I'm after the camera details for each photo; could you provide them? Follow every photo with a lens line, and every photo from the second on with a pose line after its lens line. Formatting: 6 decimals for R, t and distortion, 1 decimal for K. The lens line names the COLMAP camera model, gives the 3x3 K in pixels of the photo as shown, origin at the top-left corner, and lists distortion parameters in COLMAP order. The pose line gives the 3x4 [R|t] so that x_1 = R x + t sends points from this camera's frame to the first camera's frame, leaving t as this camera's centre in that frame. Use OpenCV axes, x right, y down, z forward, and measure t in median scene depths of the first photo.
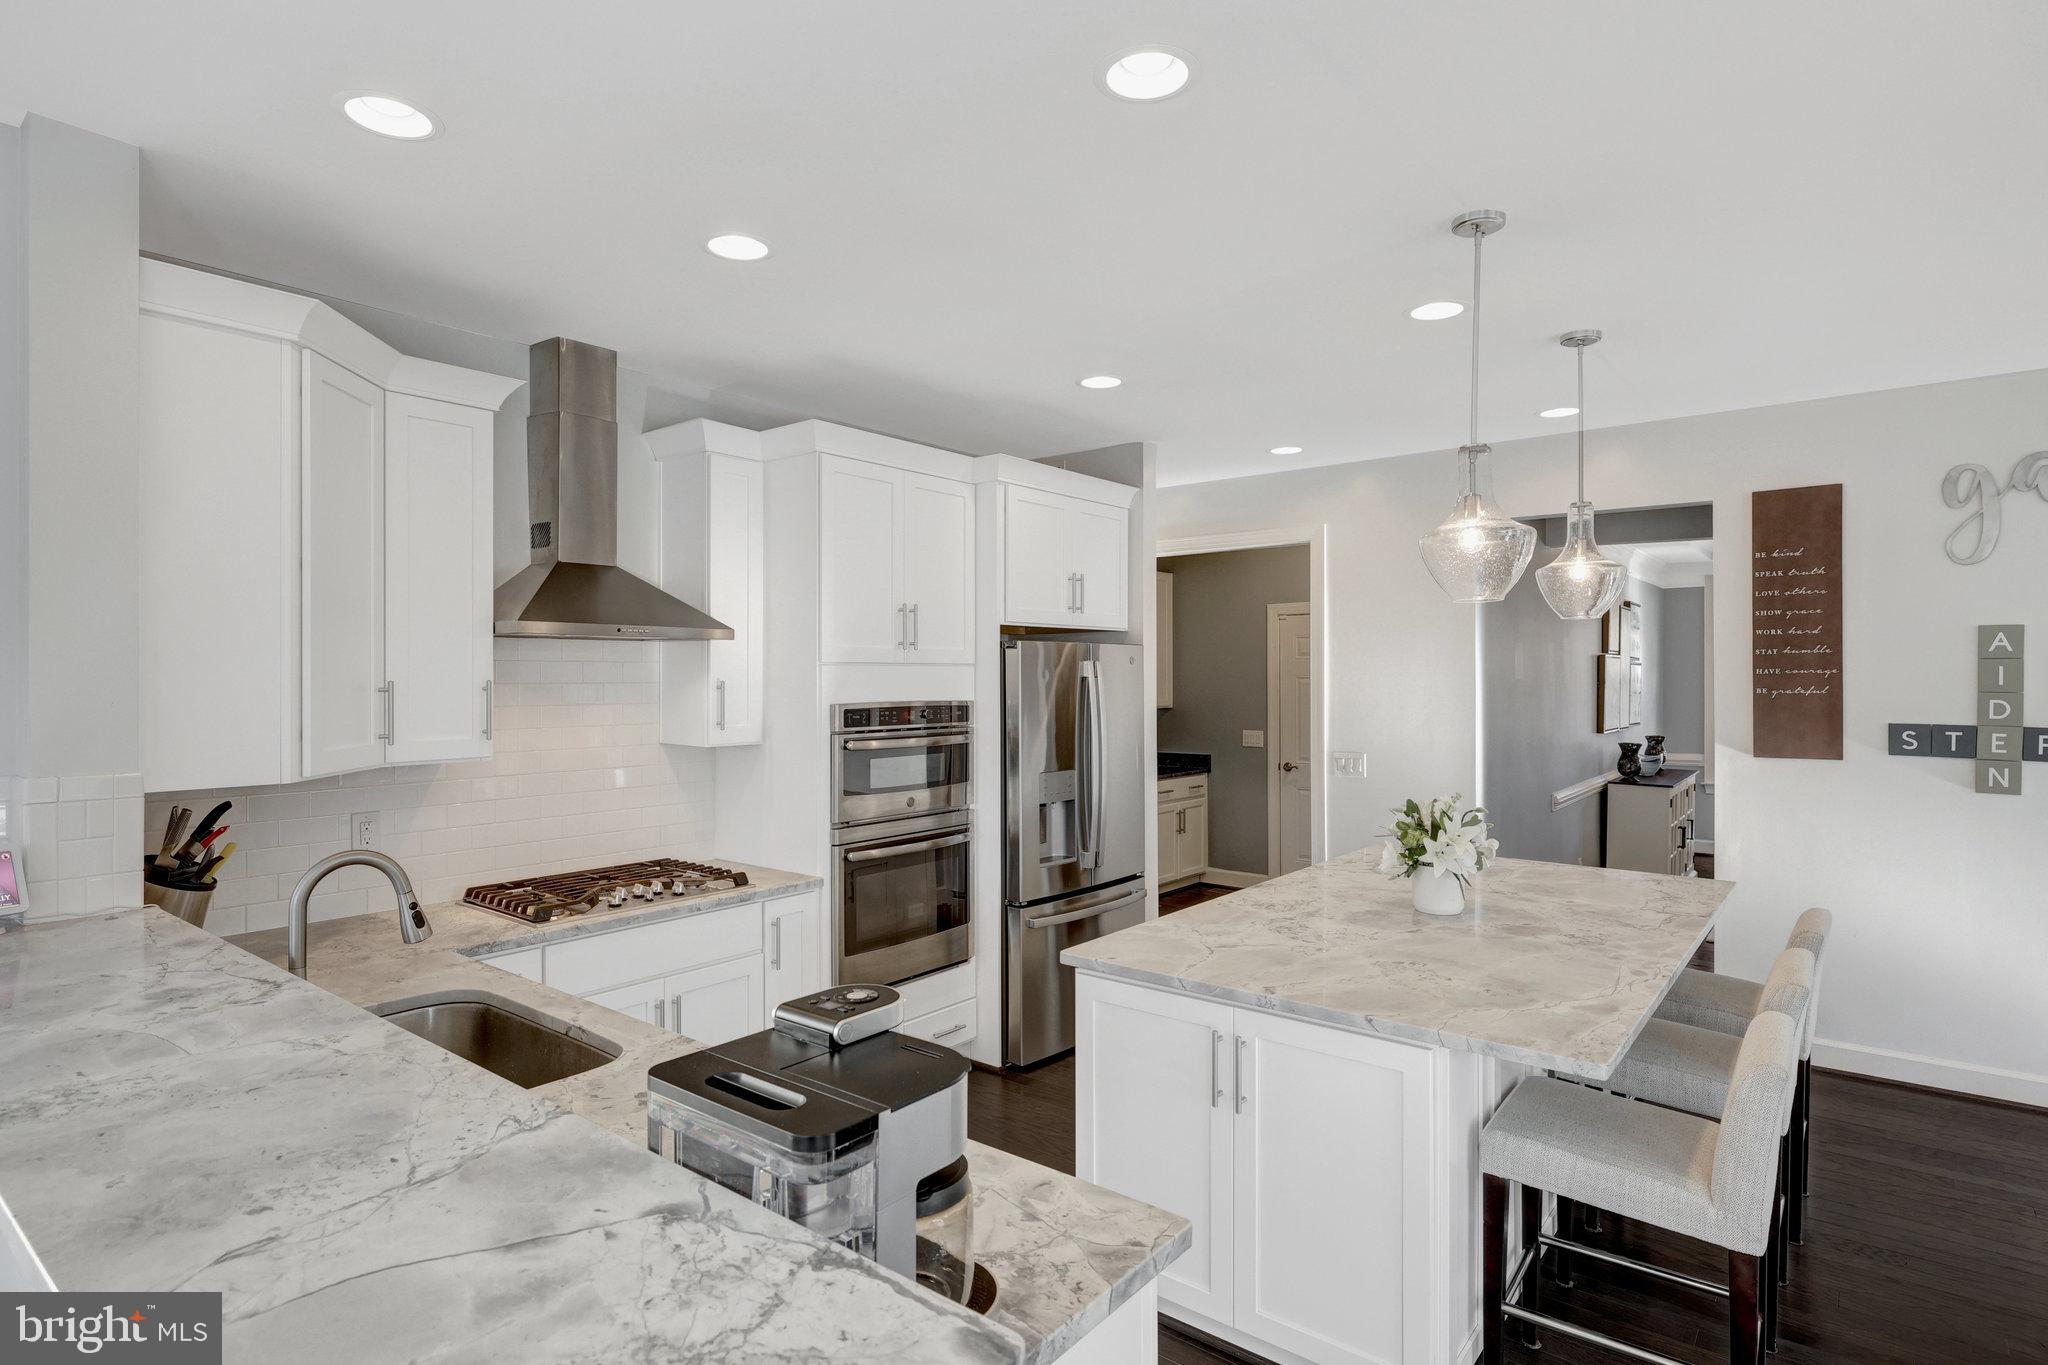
lens RADIAL K [[1051.5, 0, 1026.4], [0, 1051.5, 678.0], [0, 0, 1]] dist [-0.005456, -0.001871]
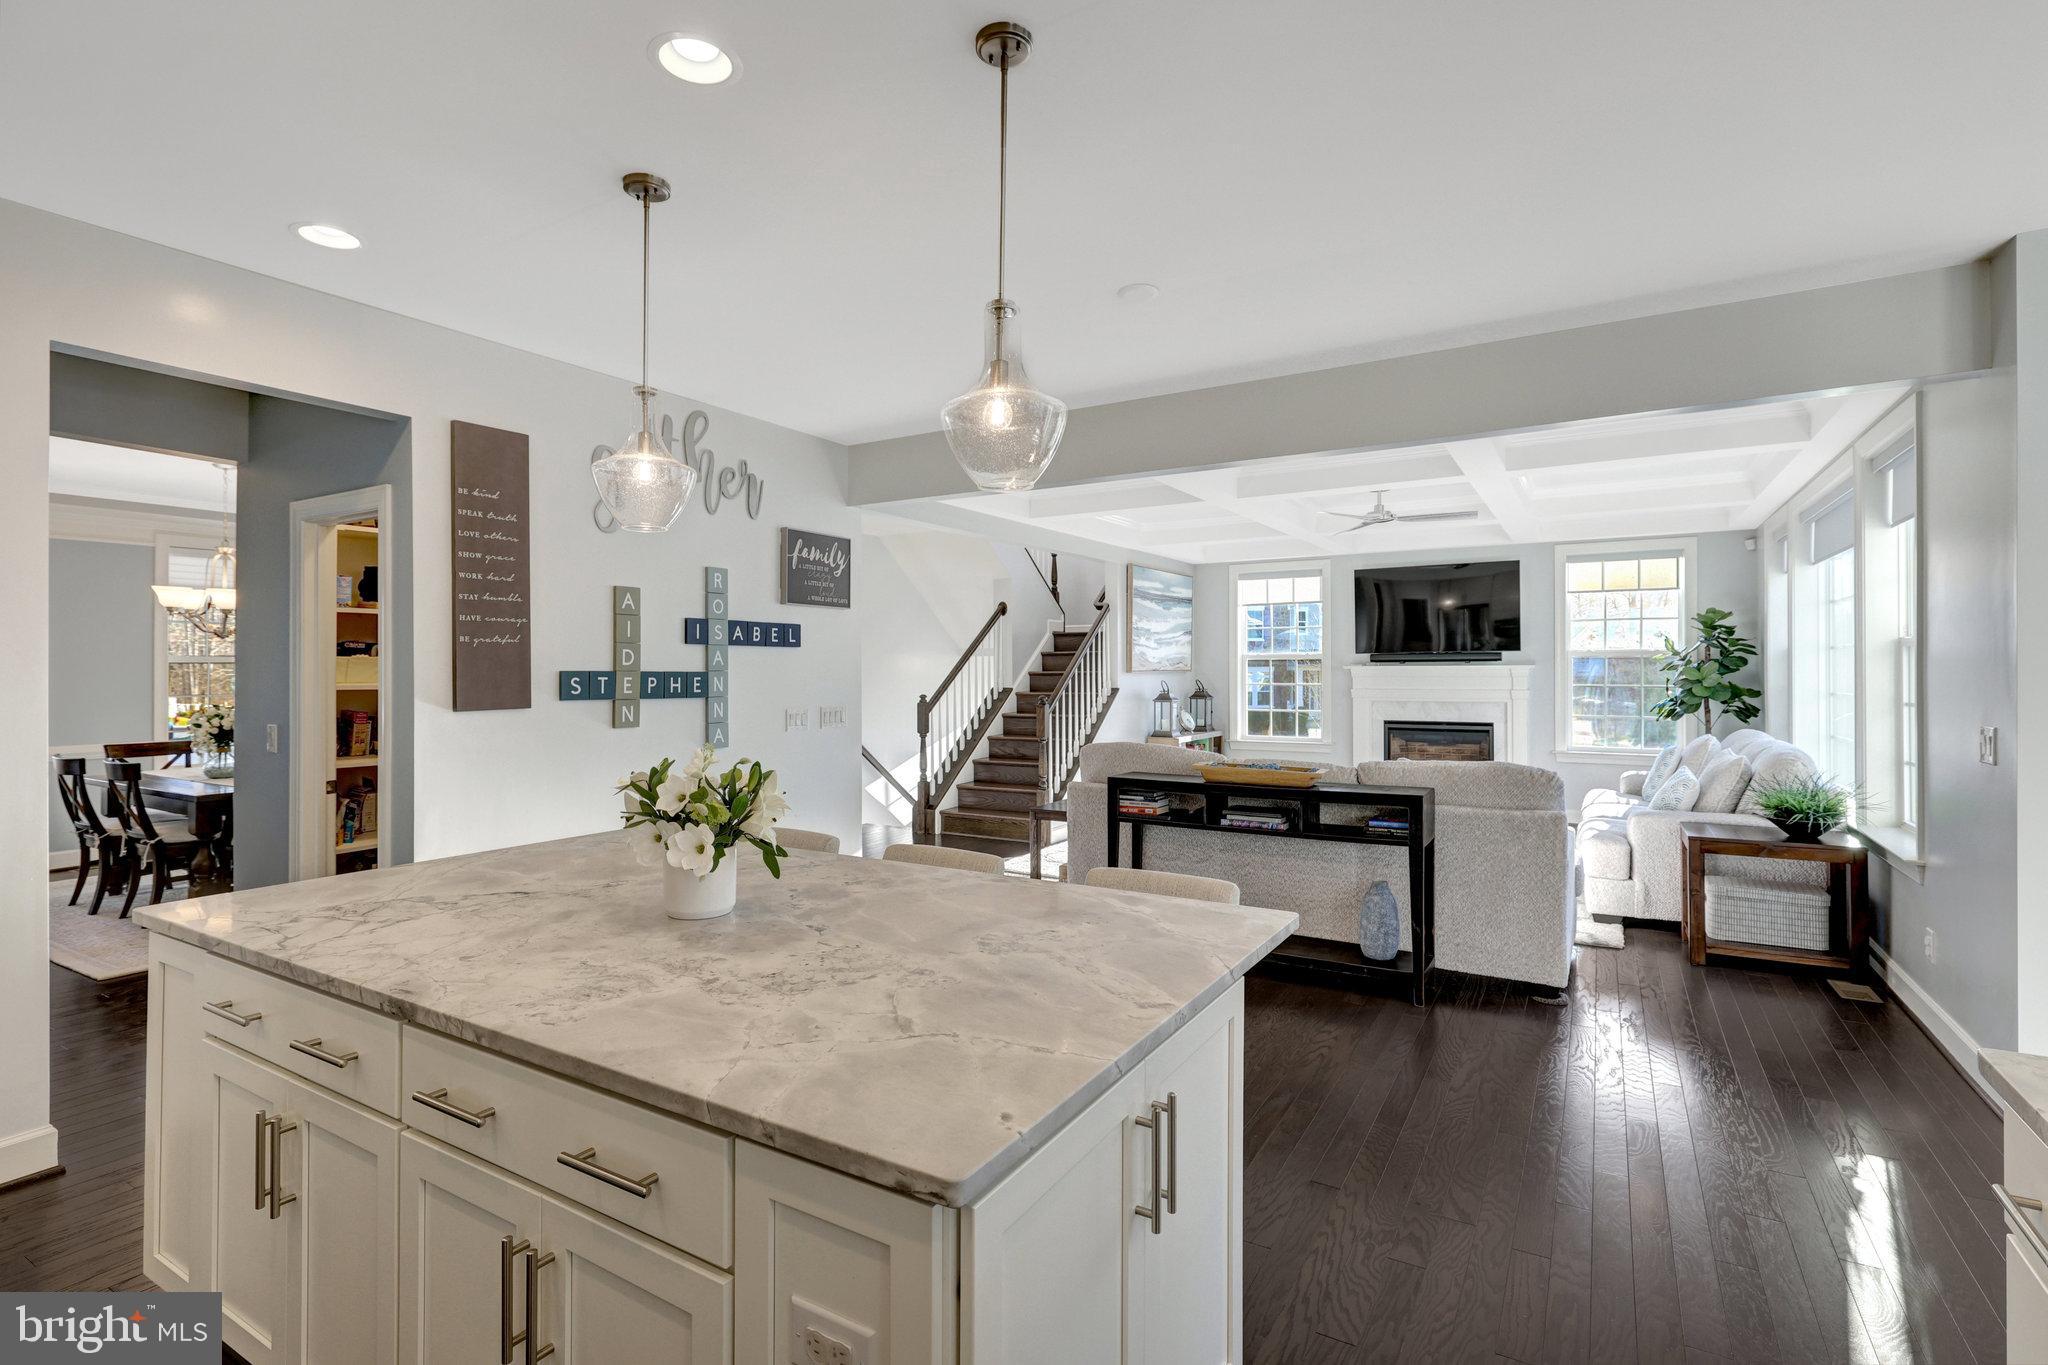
lens RADIAL K [[966.4, 0, 1012.7], [0, 966.4, 672.0], [0, 0, 1]] dist [-0.003562, 0.001286]
pose [[-0.137830, 0.001297, 0.990455, -0.228563], [0.004717, 0.999989, -0.000653, 0.049956], [-0.990445, 0.004582, -0.137834, 0.717407]]
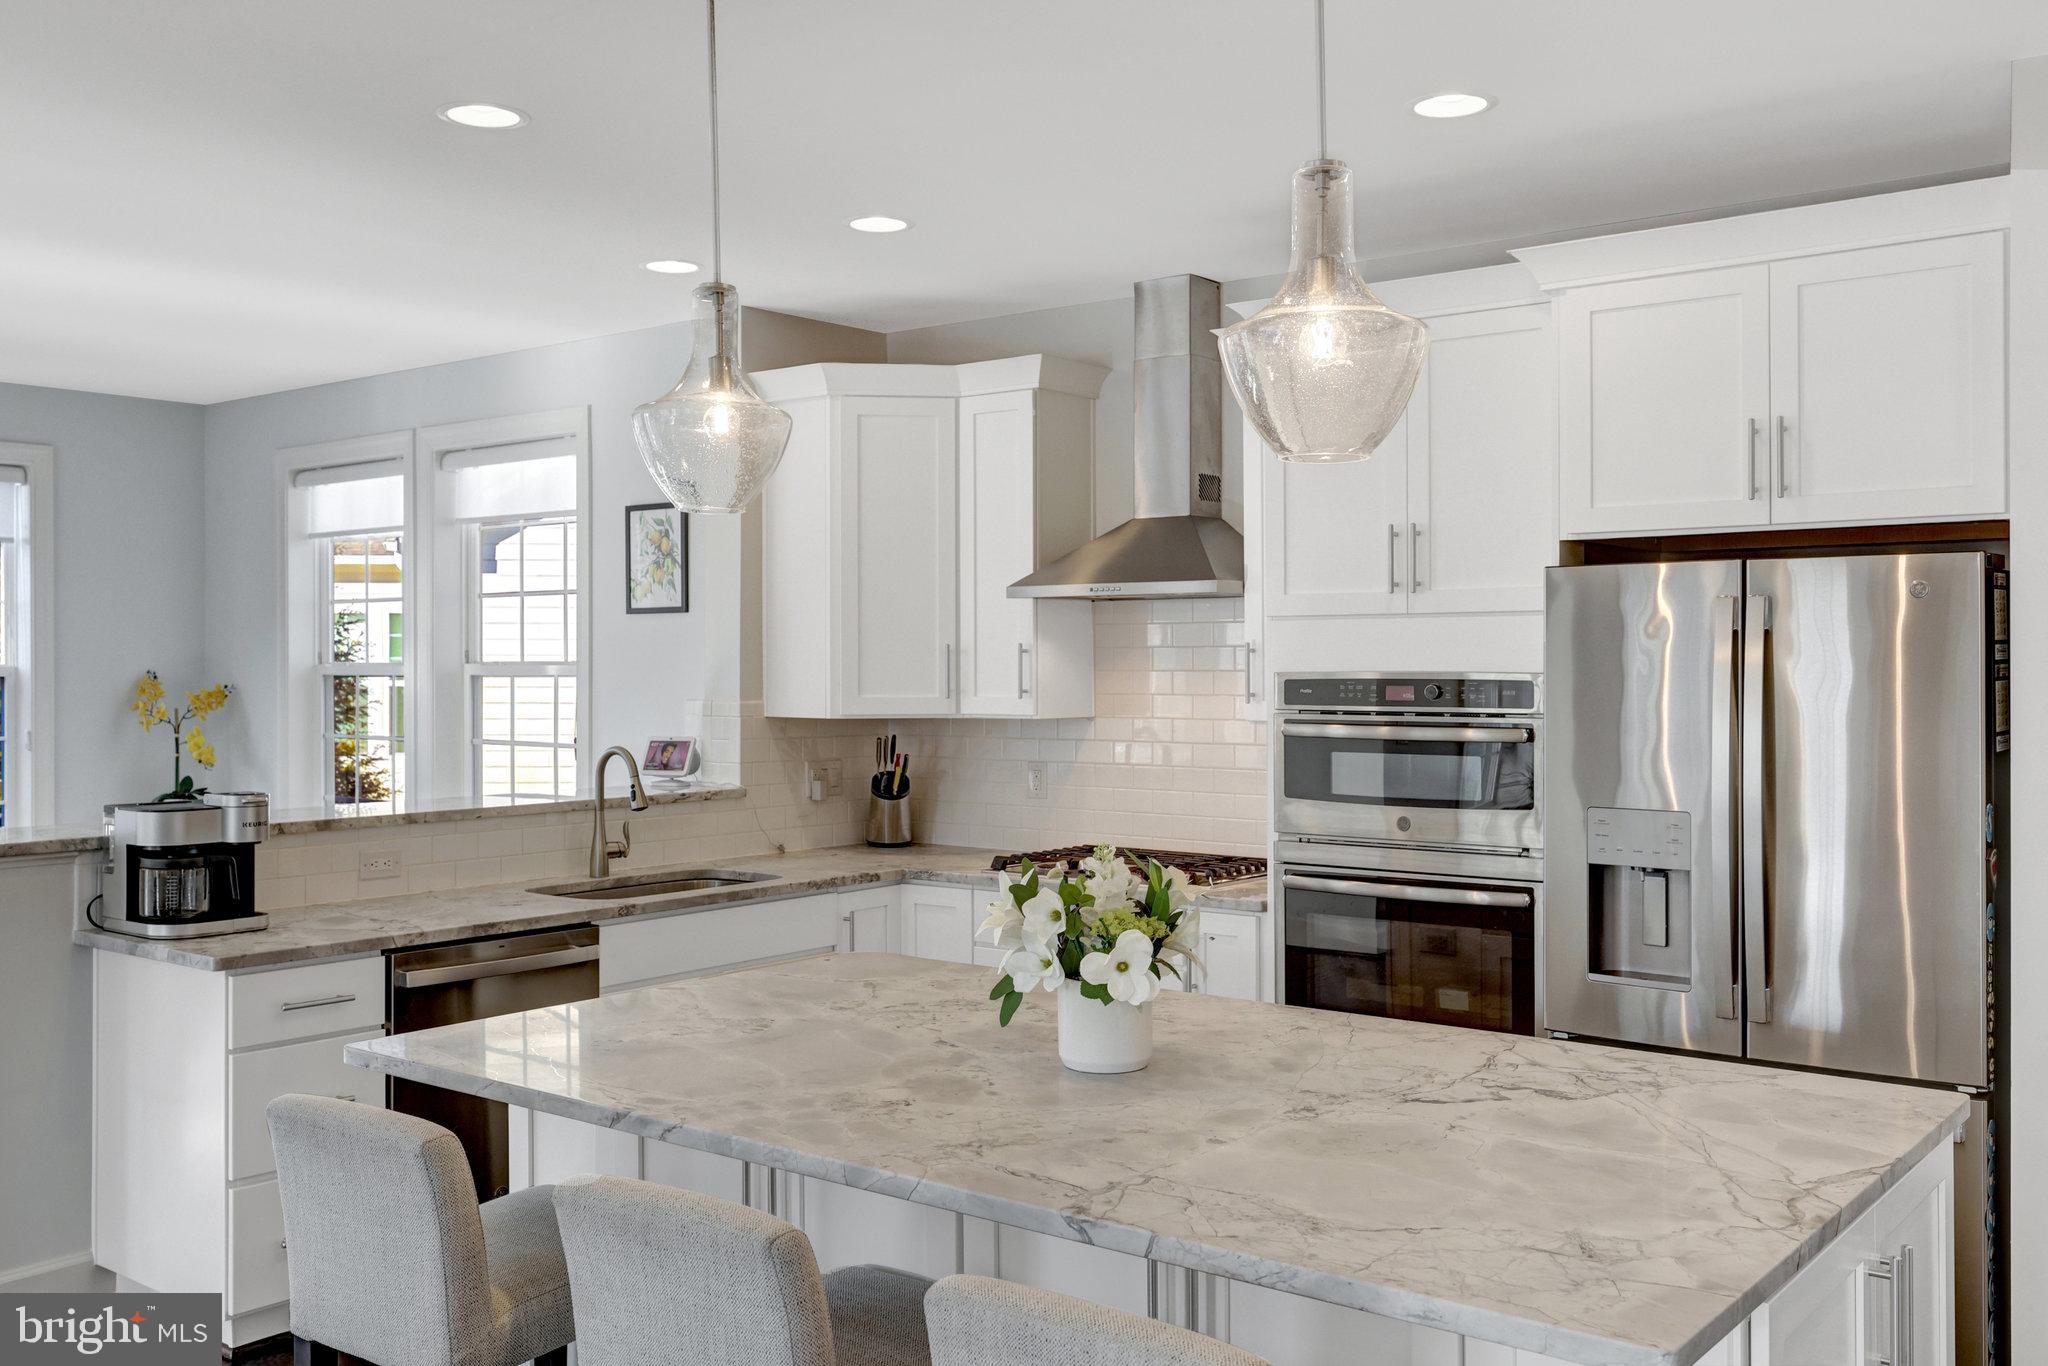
lens RADIAL K [[1810.1, 0, 1023.6], [0, 1810.1, 661.4], [0, 0, 1]] dist [0.010930, -0.005446]
pose [[0.018193, -0.000735, -0.999834, 1.053236], [-0.000438, 1.000000, -0.000743, 0.017468], [0.999834, 0.000451, 0.018192, 0.768246]]
